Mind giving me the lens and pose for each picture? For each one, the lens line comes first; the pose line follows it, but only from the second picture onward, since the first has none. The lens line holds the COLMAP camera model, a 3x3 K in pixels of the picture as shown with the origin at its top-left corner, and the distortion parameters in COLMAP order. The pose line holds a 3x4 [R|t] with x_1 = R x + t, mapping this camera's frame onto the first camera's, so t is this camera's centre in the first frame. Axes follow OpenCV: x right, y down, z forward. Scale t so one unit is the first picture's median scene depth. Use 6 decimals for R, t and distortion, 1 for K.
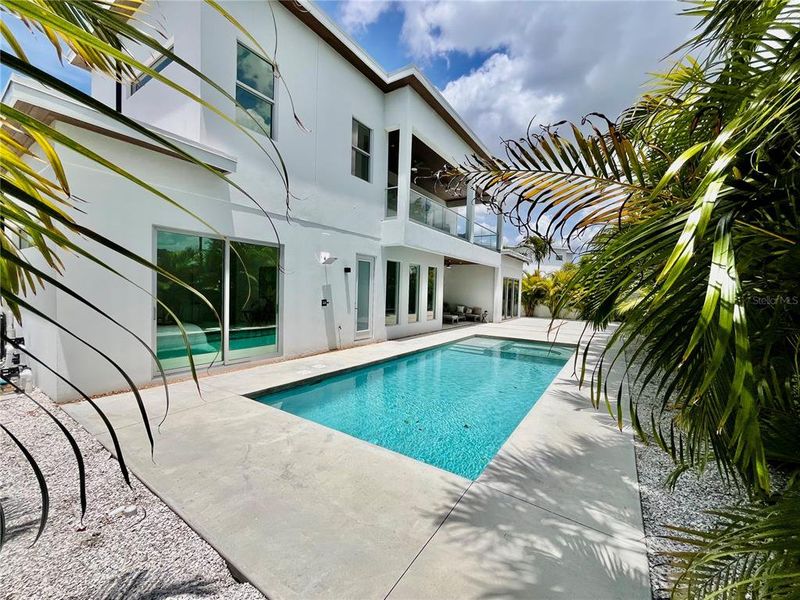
lens RADIAL K [[326.3, 0, 398.1], [0, 326.3, 300.6], [0, 0, 1]] dist [-0.002318, -0.000081]
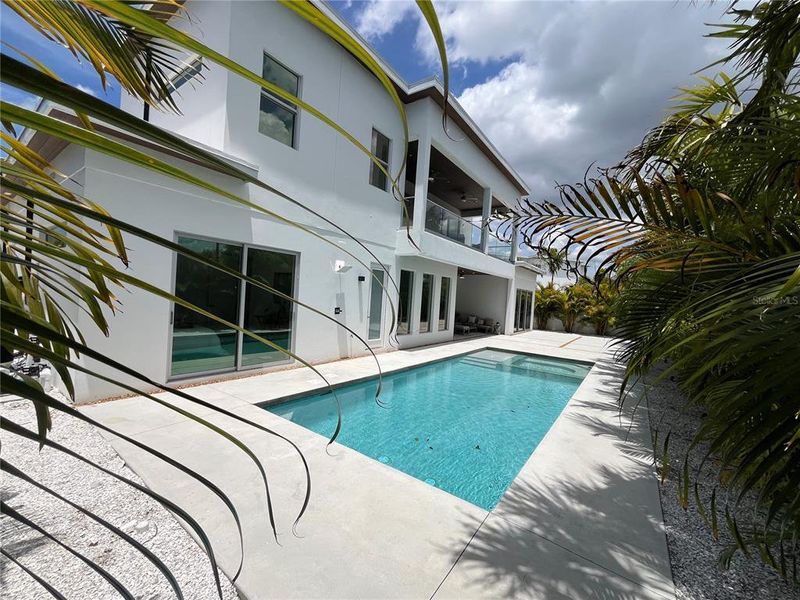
lens RADIAL K [[326.1, 0, 397.2], [0, 326.1, 299.8], [0, 0, 1]] dist [-0.003779, 0.000085]
pose [[0.998831, 0.037715, -0.030242, -0.015398], [-0.038213, 0.999140, -0.016064, -0.019727], [0.029610, 0.017201, 0.999414, 0.008481]]
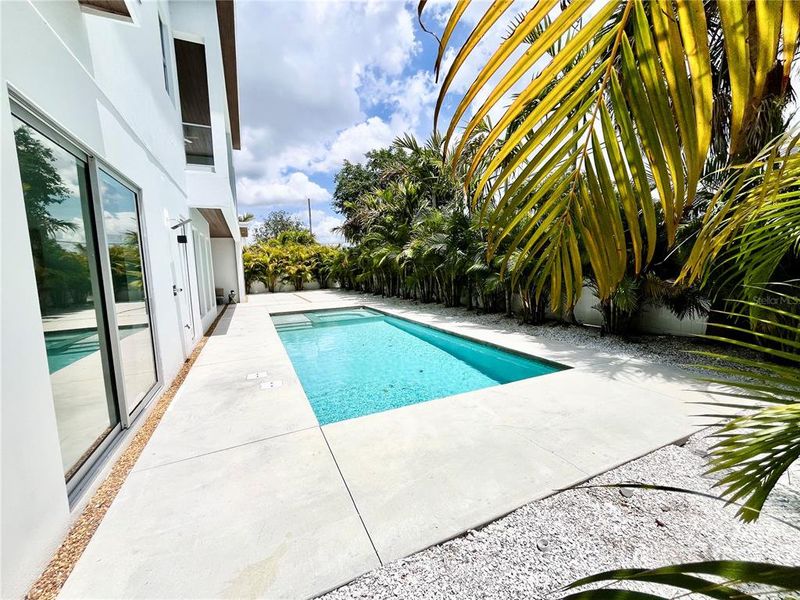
lens RADIAL K [[326.3, 0, 398.1], [0, 326.3, 300.6], [0, 0, 1]] dist [-0.002318, -0.000081]
pose [[0.509826, -0.128958, 0.850557, -0.582082], [0.069920, 0.991641, 0.108438, -0.013184], [-0.857431, 0.004187, 0.514581, 0.330540]]
